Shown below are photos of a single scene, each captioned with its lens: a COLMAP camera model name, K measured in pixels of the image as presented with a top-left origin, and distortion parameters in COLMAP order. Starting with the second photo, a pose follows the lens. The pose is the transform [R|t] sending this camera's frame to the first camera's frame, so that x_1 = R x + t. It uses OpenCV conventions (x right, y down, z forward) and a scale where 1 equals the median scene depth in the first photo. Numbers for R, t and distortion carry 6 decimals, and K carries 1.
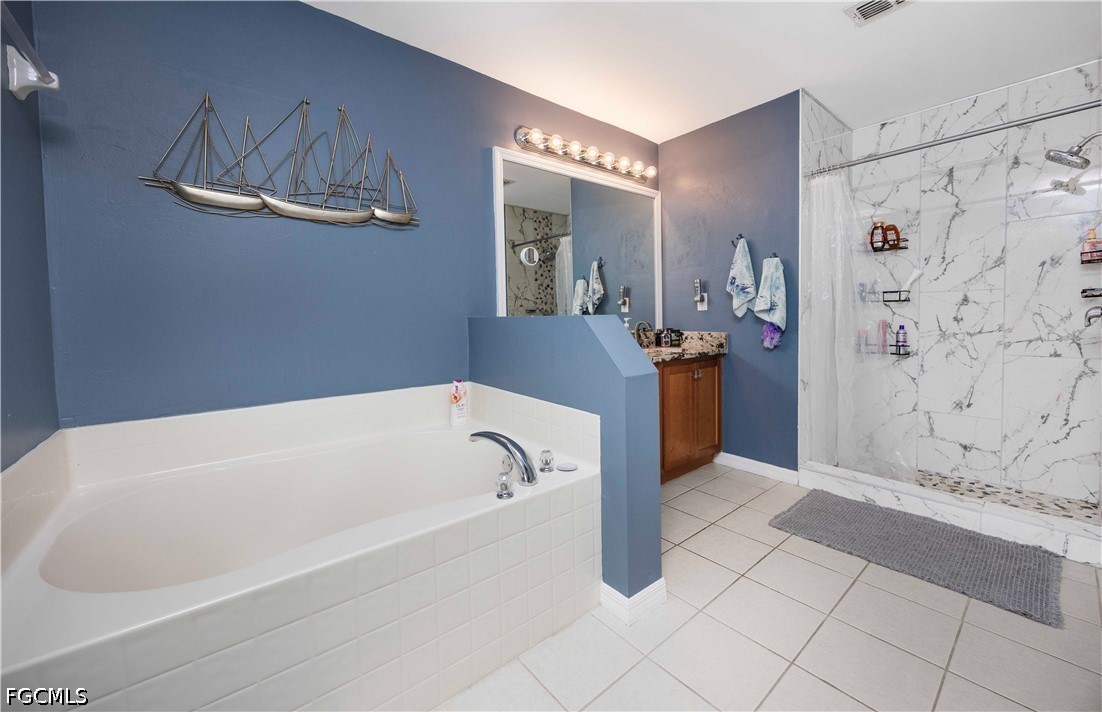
lens RADIAL K [[425.1, 0, 551.2], [0, 425.1, 332.2], [0, 0, 1]] dist [0.000068, 0.000002]
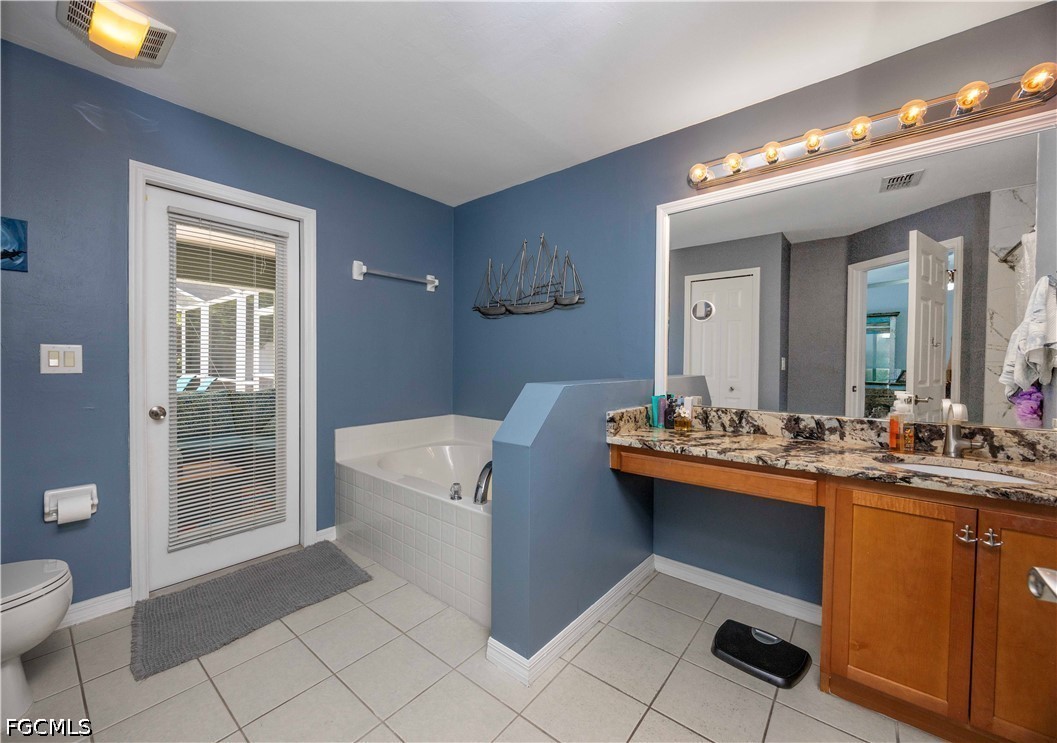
lens RADIAL K [[416.0, 0, 528.5], [0, 416.0, 371.5], [0, 0, 1]] dist [-0.000038, -0.000007]
pose [[0.196950, 0.048247, -0.979226, 0.763095], [-0.045644, 0.998157, 0.040000, -0.076697], [0.979350, 0.036818, 0.198790, 0.522854]]
